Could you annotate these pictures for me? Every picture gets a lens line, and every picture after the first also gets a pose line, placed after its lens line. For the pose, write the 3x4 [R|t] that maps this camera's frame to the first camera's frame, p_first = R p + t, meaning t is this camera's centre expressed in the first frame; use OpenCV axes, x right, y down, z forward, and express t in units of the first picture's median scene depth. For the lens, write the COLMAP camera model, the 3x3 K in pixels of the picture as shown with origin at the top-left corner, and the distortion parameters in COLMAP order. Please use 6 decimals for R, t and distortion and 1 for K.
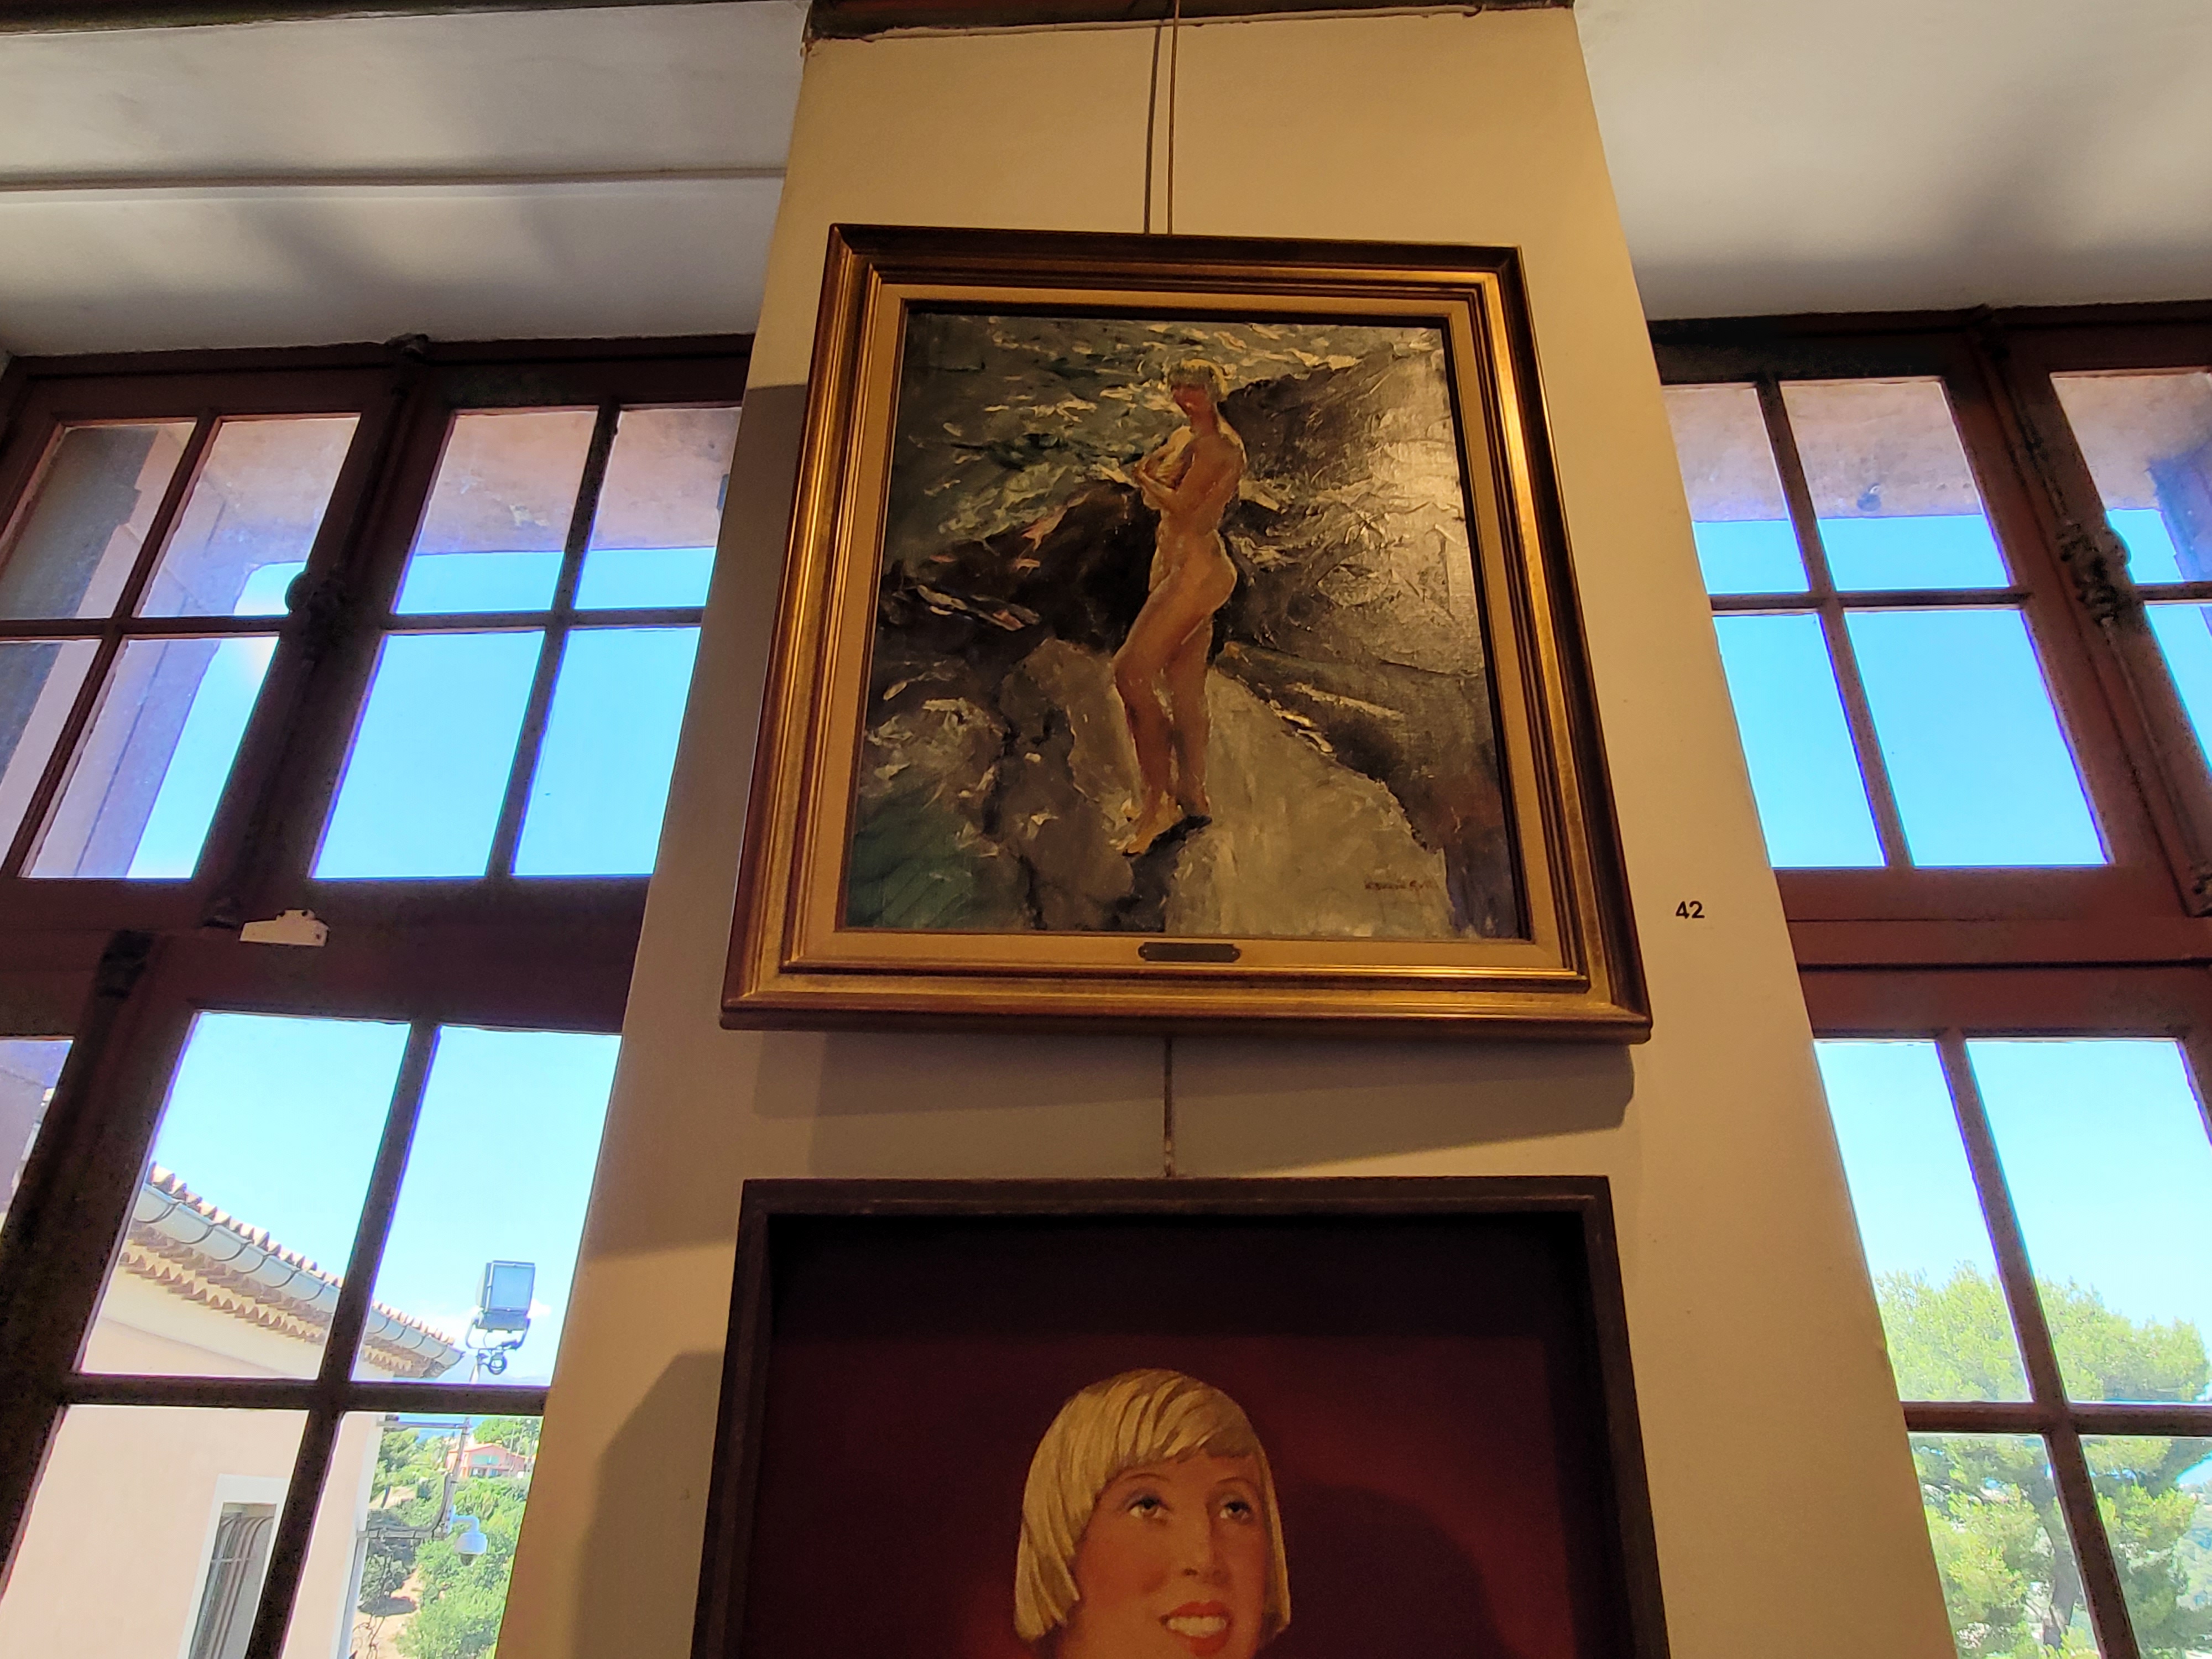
lens RADIAL K [[984.8, 0, 1106.0], [0, 984.8, 829.5], [0, 0, 1]] dist [0.005645, -0.000246]
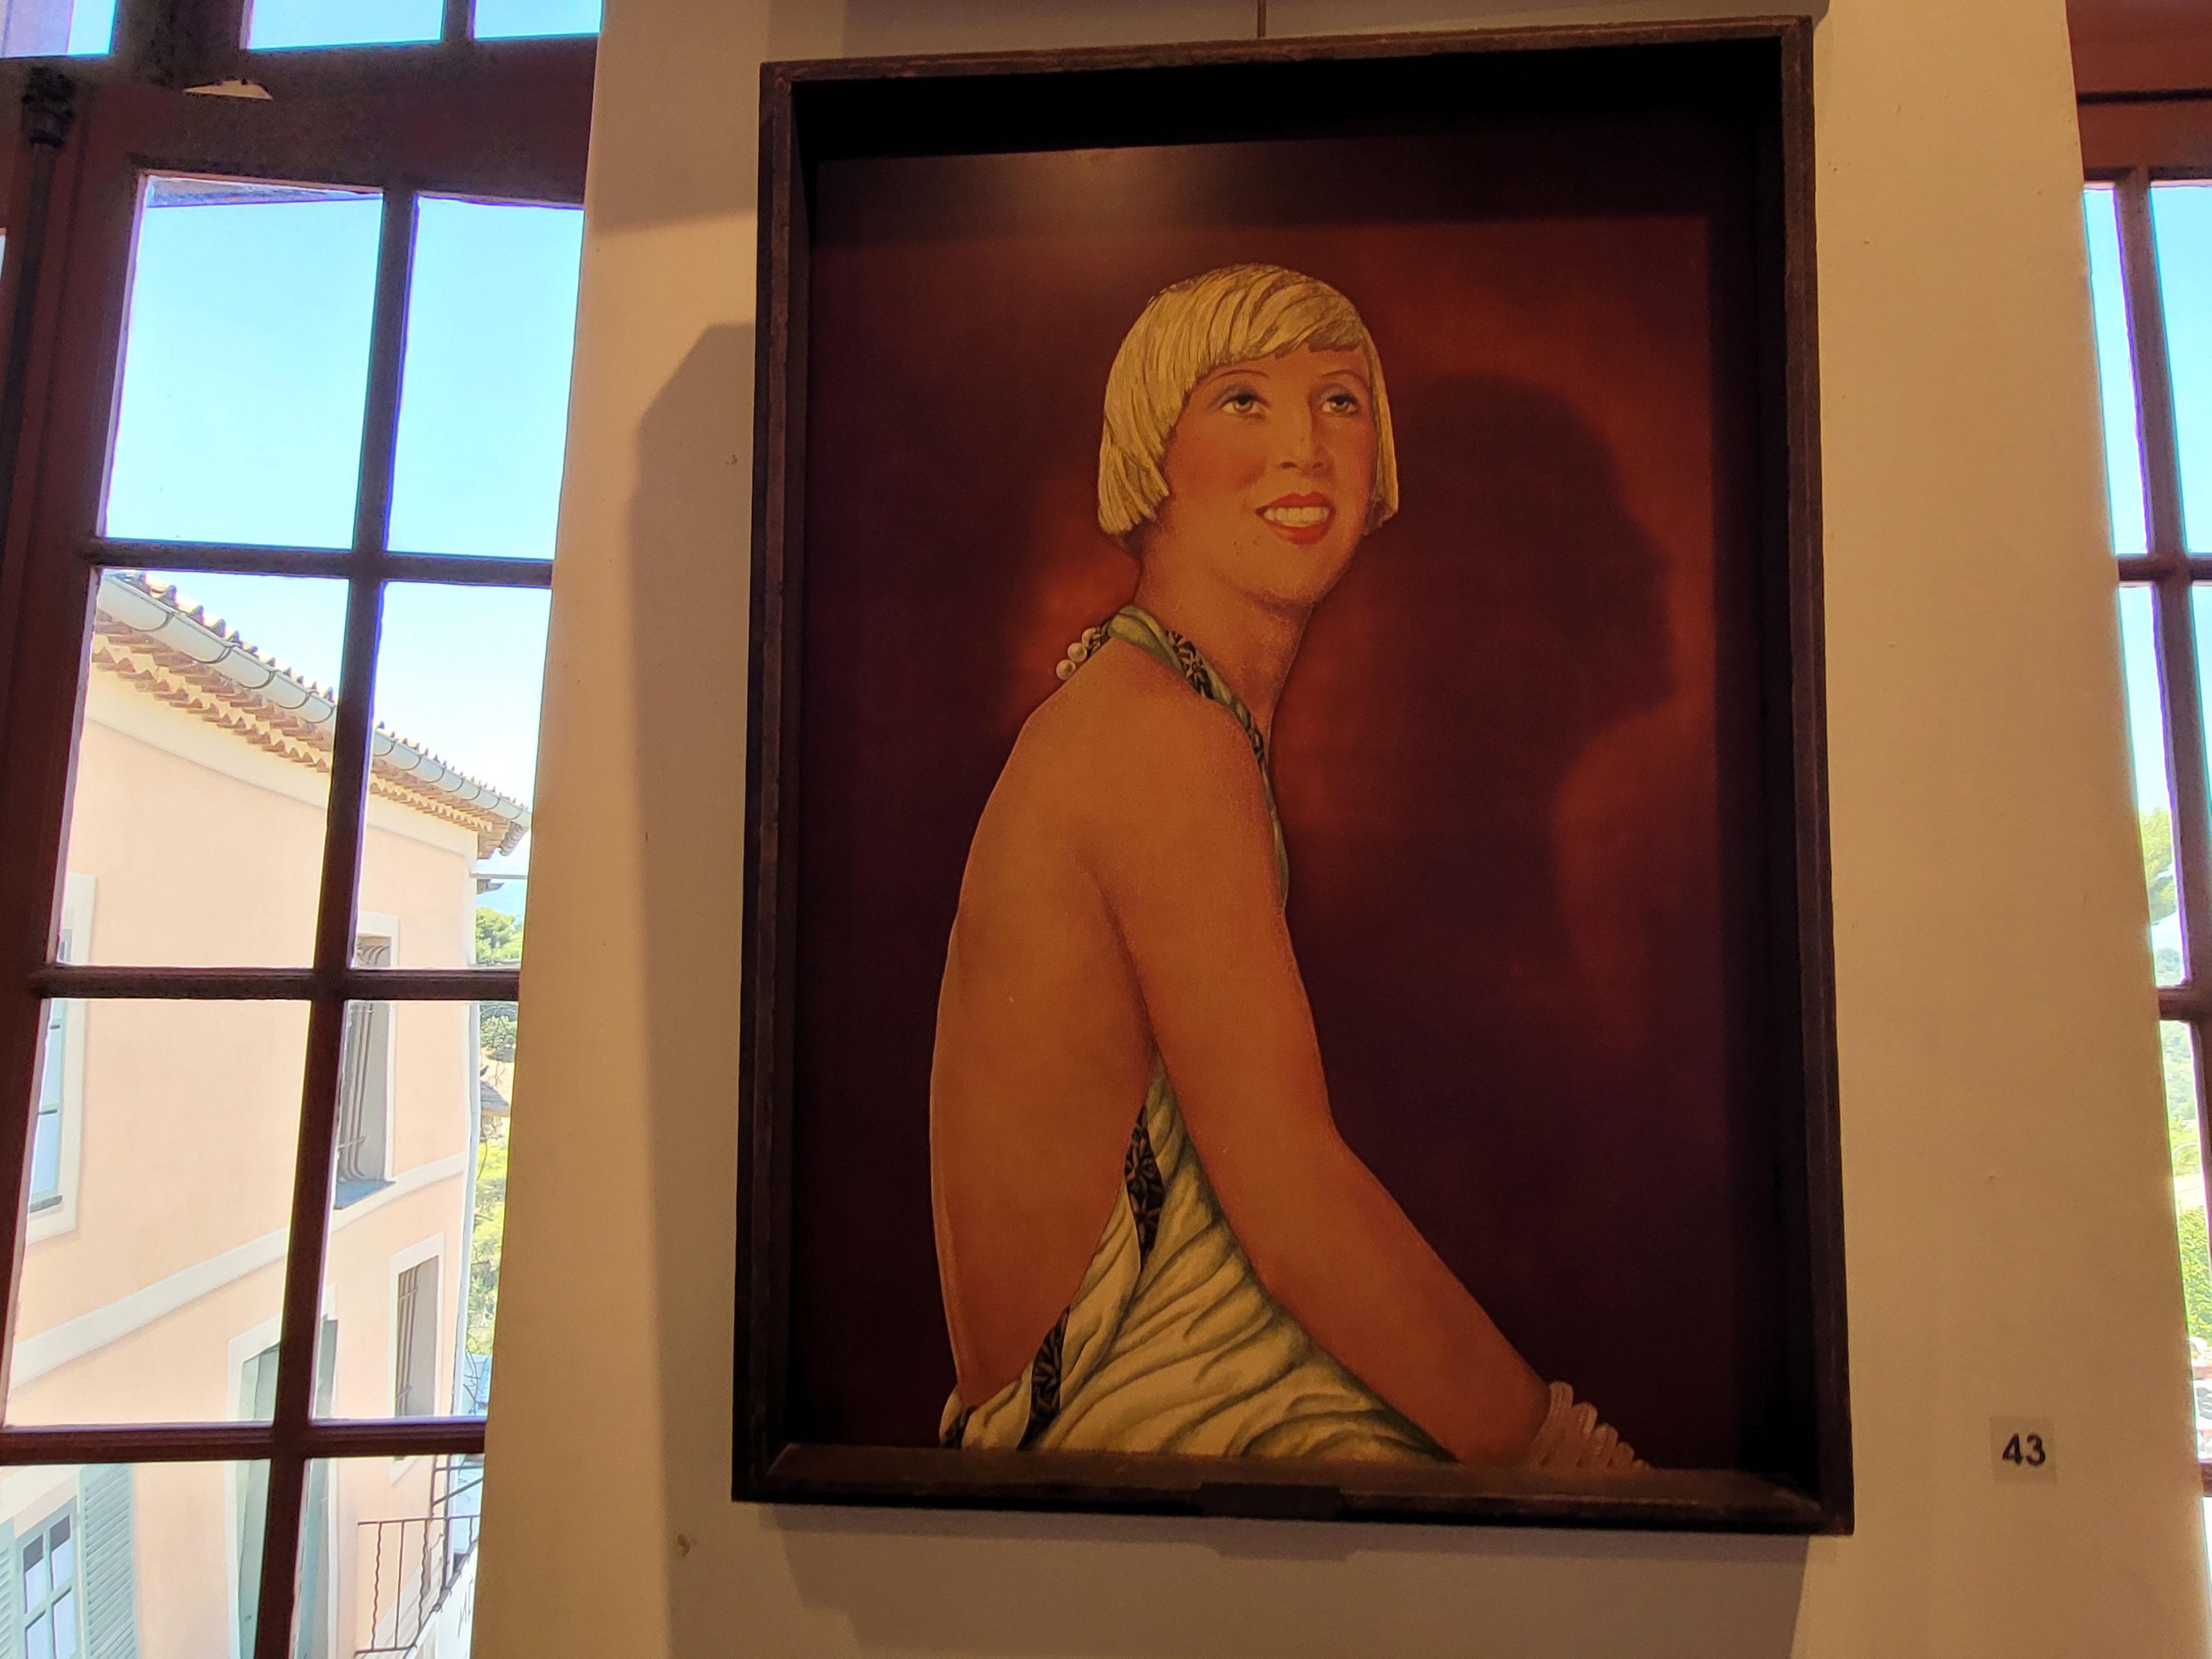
lens RADIAL K [[883.0, 0, 1106.0], [0, 883.0, 829.5], [0, 0, 1]] dist [0.000632, -0.000139]
pose [[0.999888, -0.013457, 0.006542, -0.092257], [0.011639, 0.974256, 0.225145, 0.873191], [-0.009403, -0.225043, 0.974303, 0.126222]]
